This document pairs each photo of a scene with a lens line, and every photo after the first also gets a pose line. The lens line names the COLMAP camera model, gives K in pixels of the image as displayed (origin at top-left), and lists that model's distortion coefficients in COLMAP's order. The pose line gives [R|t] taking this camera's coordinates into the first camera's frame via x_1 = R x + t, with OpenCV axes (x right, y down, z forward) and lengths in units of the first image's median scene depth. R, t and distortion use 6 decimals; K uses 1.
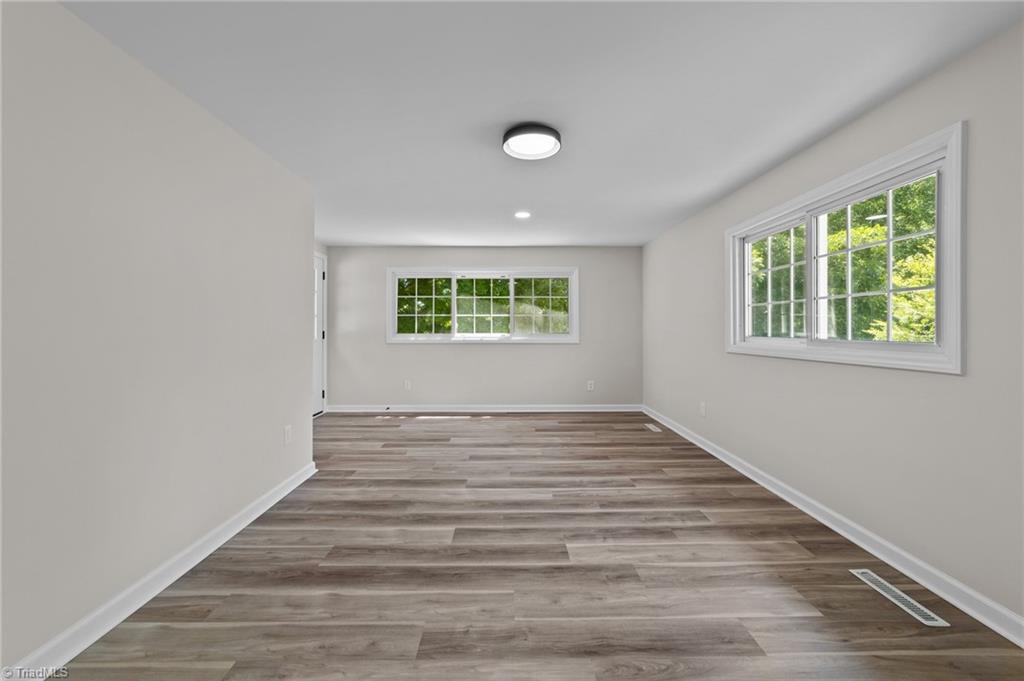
lens RADIAL K [[402.3, 0, 509.8], [0, 402.3, 326.2], [0, 0, 1]] dist [-0.003345, -0.000249]
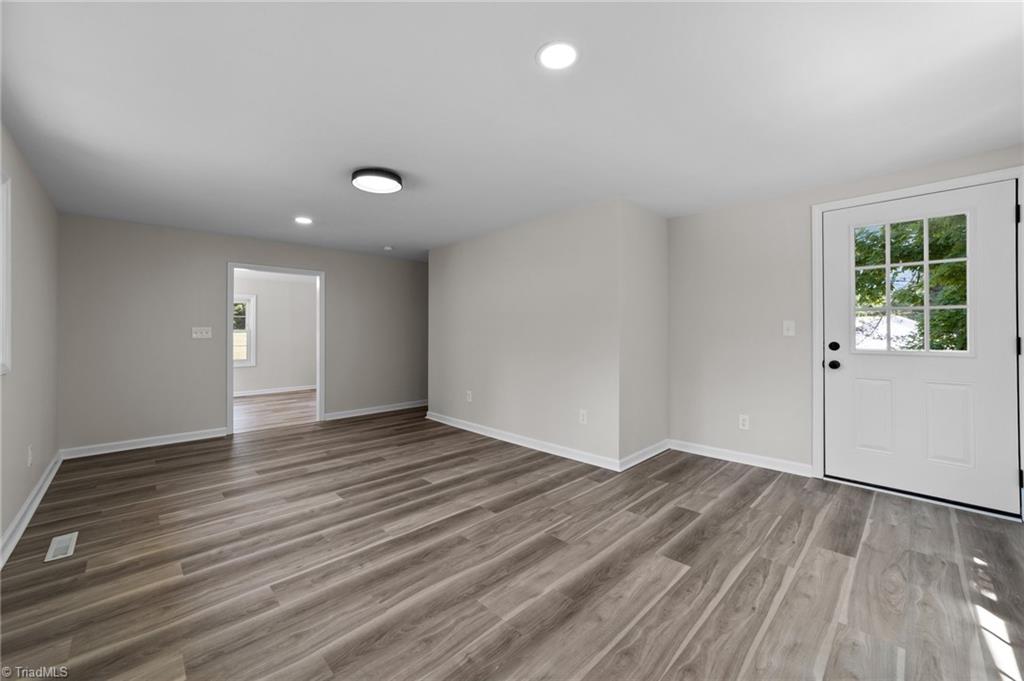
lens RADIAL K [[398.7, 0, 509.3], [0, 398.7, 330.5], [0, 0, 1]] dist [-0.019482, 0.009803]
pose [[-0.728557, 0.000598, -0.684985, 0.544566], [0.008490, 0.999931, -0.008158, 0.007104], [0.684933, -0.011759, -0.728511, 2.005402]]
